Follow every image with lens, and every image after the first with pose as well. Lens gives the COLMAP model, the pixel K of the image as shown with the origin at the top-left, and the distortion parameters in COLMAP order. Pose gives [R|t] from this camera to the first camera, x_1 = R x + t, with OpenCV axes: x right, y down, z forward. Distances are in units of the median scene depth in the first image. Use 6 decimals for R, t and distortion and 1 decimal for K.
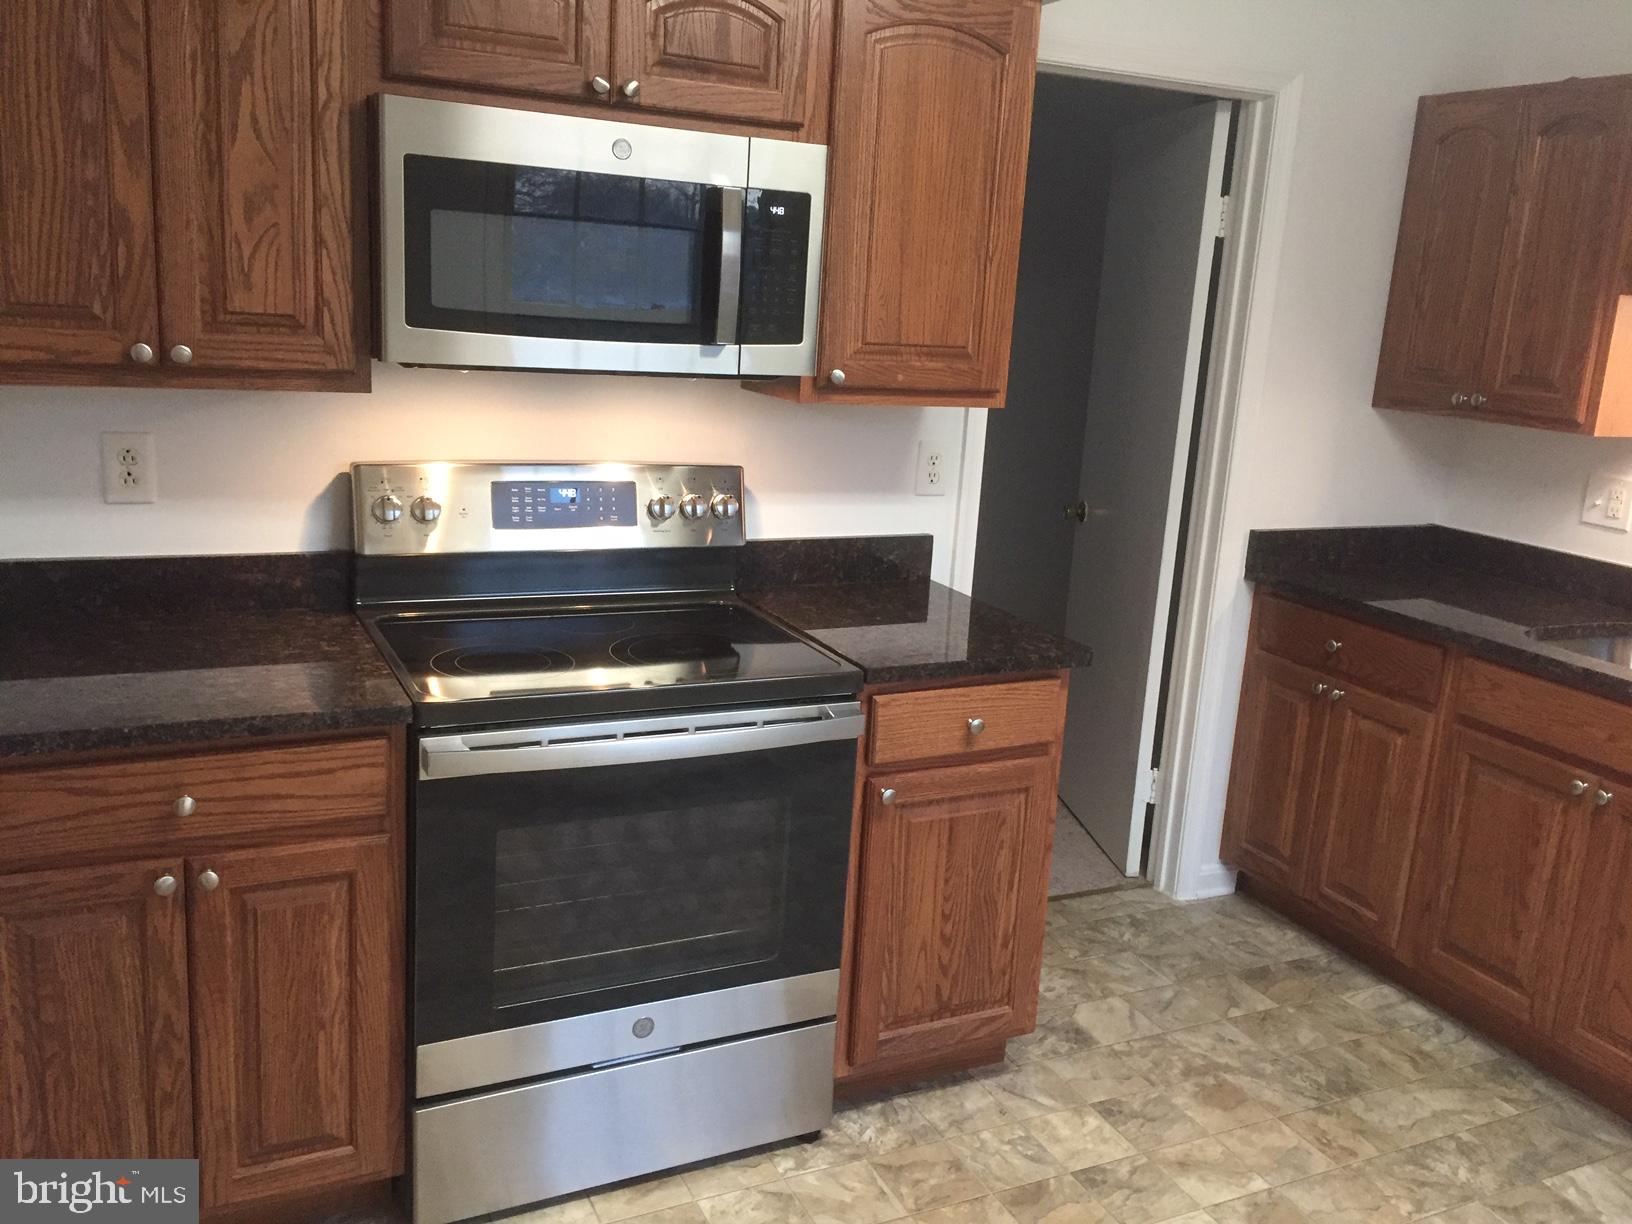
lens RADIAL K [[1398.9, 0, 821.8], [0, 1398.9, 587.1], [0, 0, 1]] dist [0.093360, -0.120101]
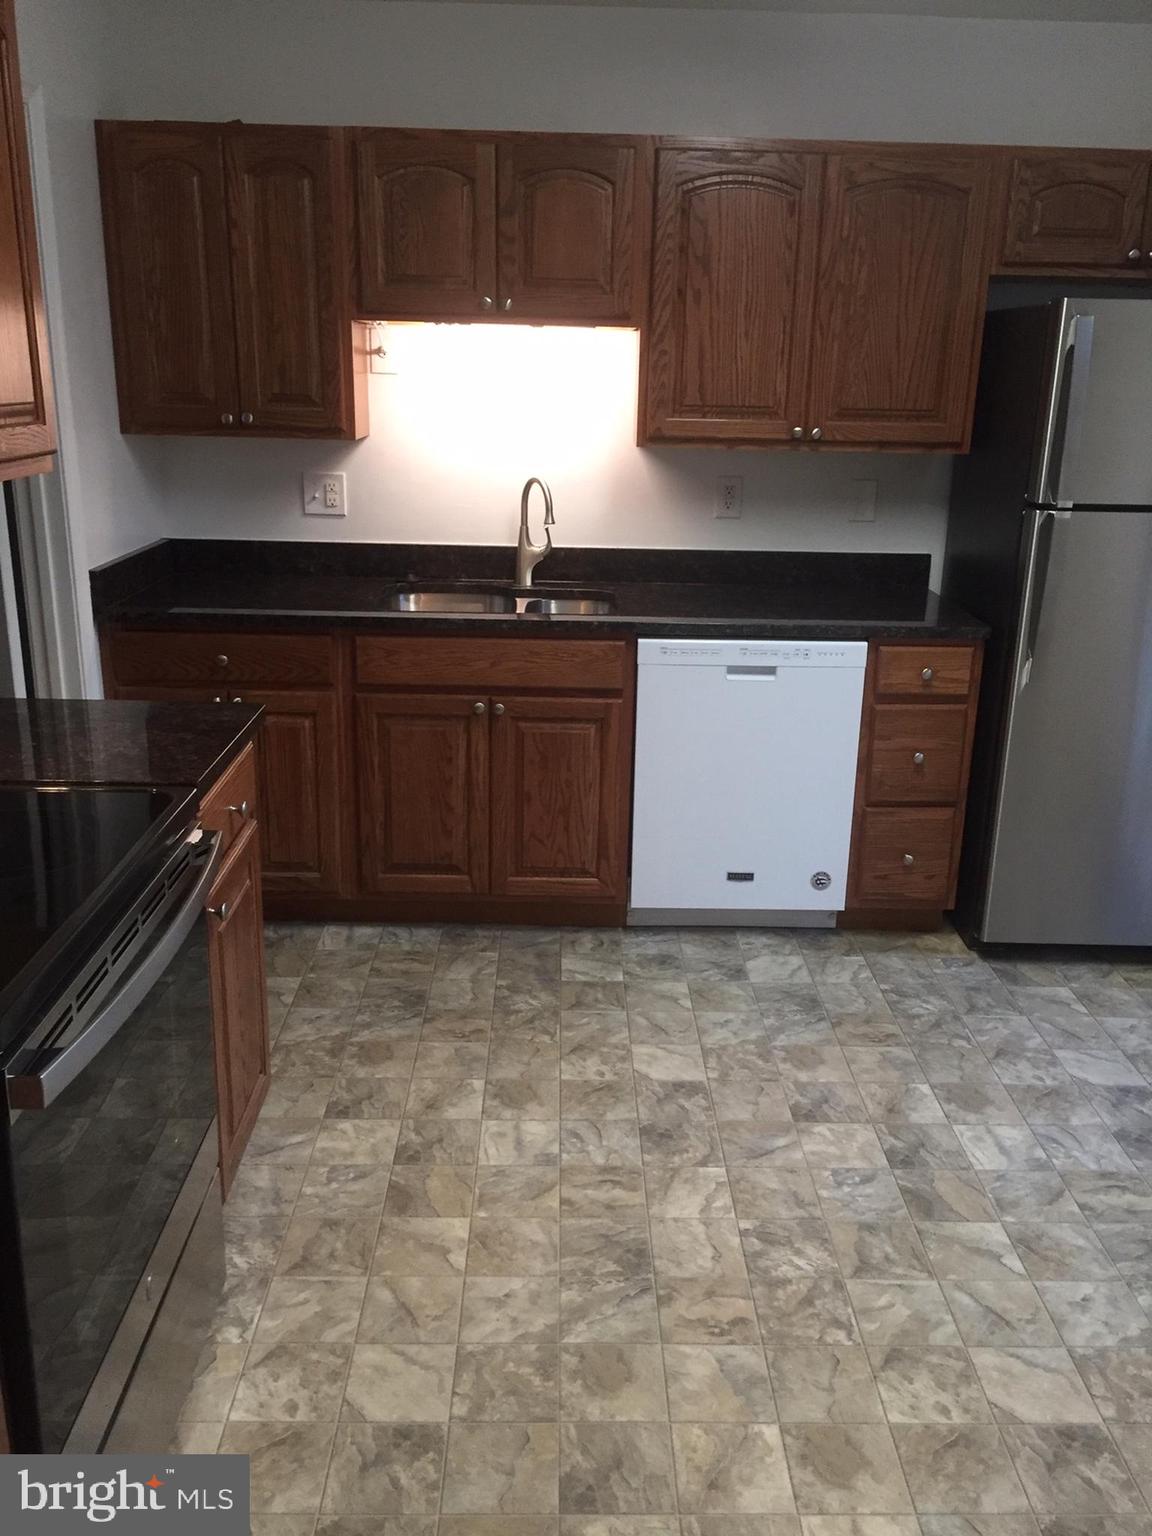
lens RADIAL K [[1316.7, 0, 589.4], [0, 1316.7, 770.3], [0, 0, 1]] dist [0.093360, -0.120101]
pose [[0.417526, -0.313702, 0.852798, -0.521431], [0.196990, 0.947446, 0.252073, -0.099639], [-0.887055, 0.062746, 0.457379, 0.366540]]
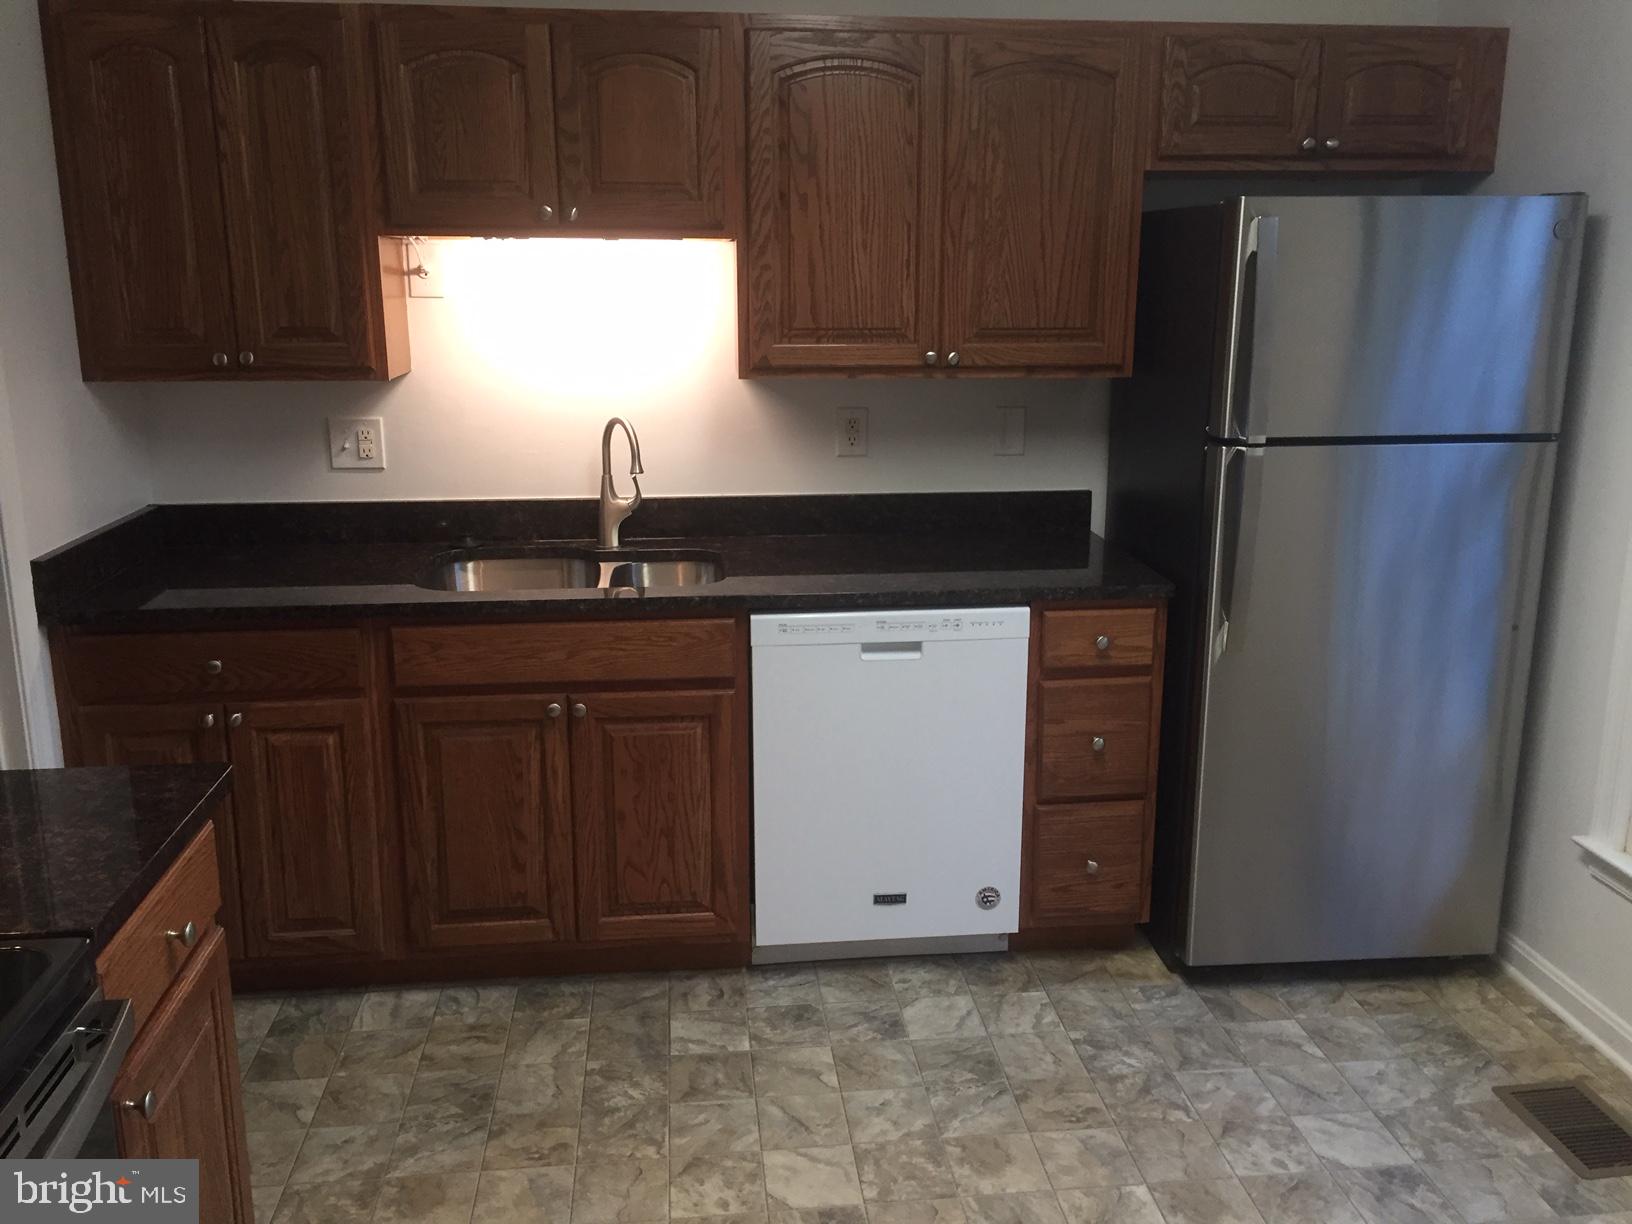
lens RADIAL K [[1398.9, 0, 821.8], [0, 1398.9, 587.1], [0, 0, 1]] dist [0.093360, -0.120101]
pose [[0.334434, -0.271653, 0.902418, -0.335181], [0.220418, 0.953543, 0.205357, -0.122614], [-0.916280, 0.130231, 0.378775, 0.432633]]
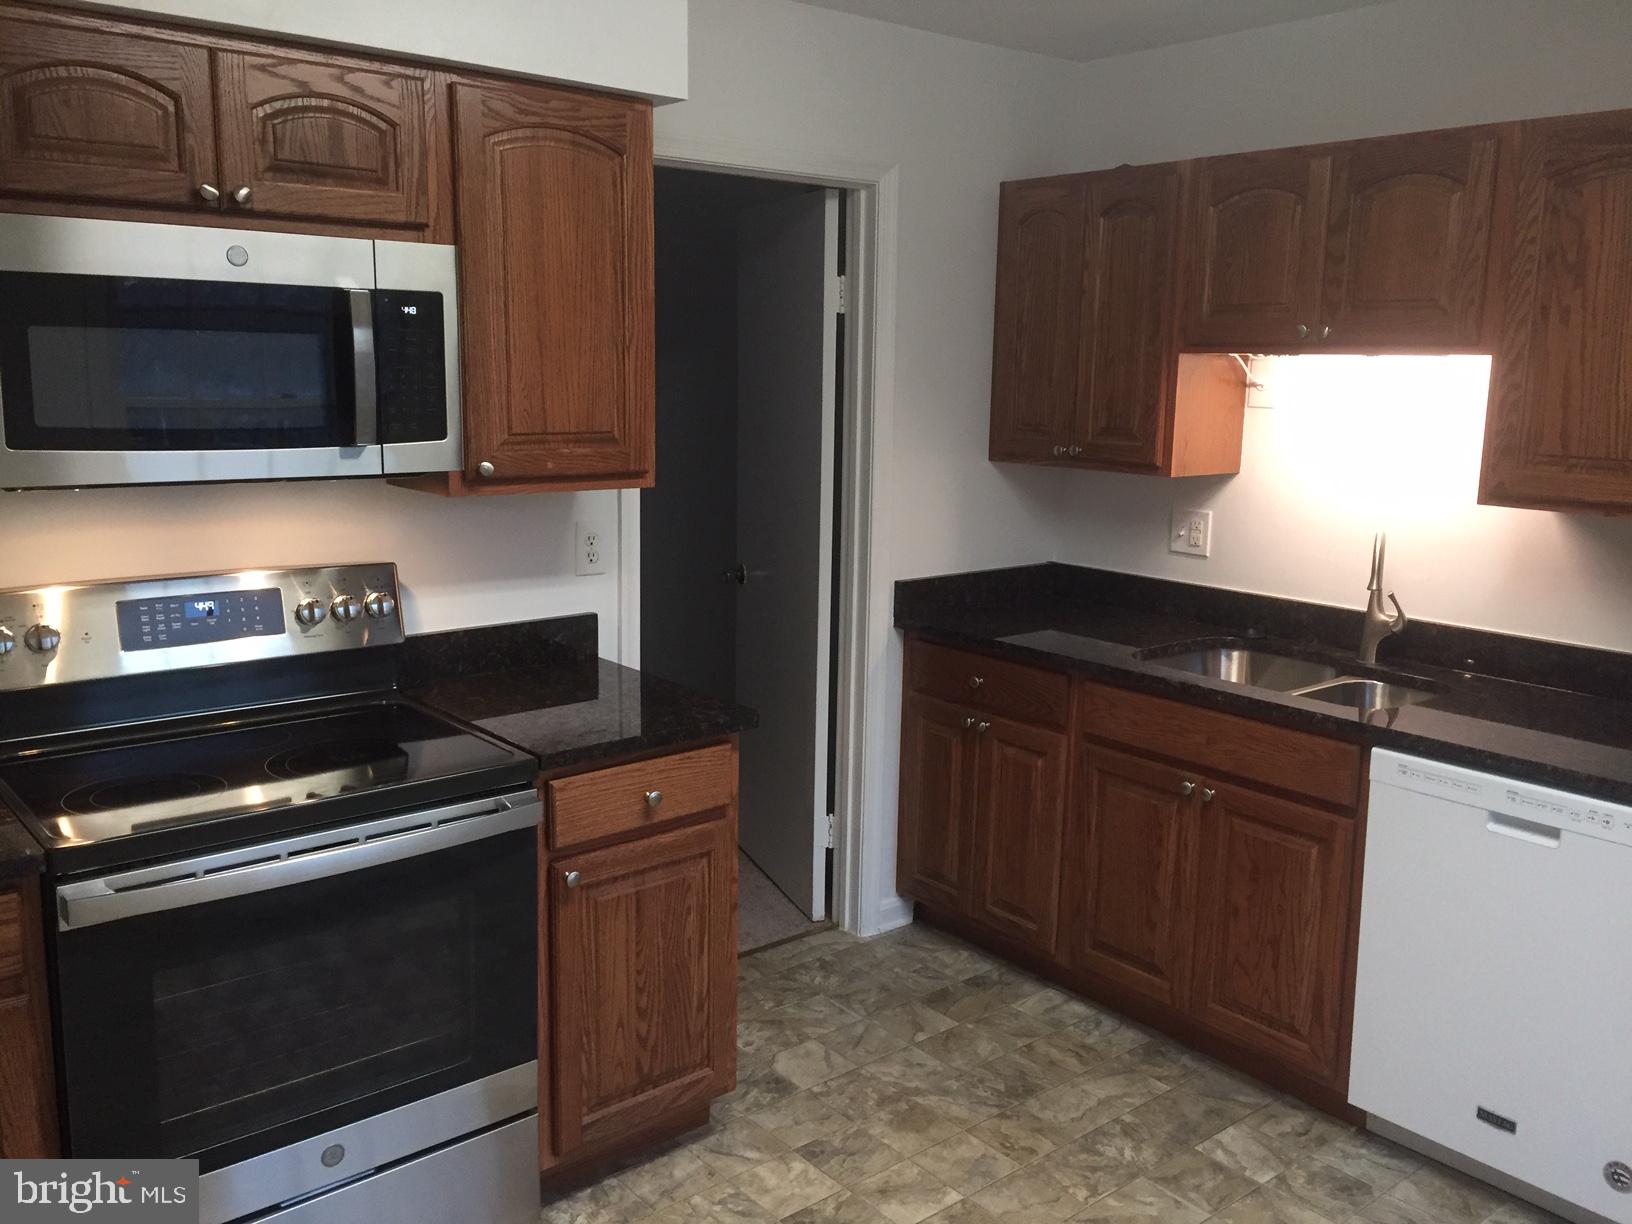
lens RADIAL K [[1398.9, 0, 821.8], [0, 1398.9, 587.1], [0, 0, 1]] dist [0.093360, -0.120101]
pose [[0.969483, -0.083122, 0.230636, 0.004575], [0.092654, 0.995222, -0.030792, -0.011169], [-0.226975, 0.051222, 0.972553, -0.033941]]
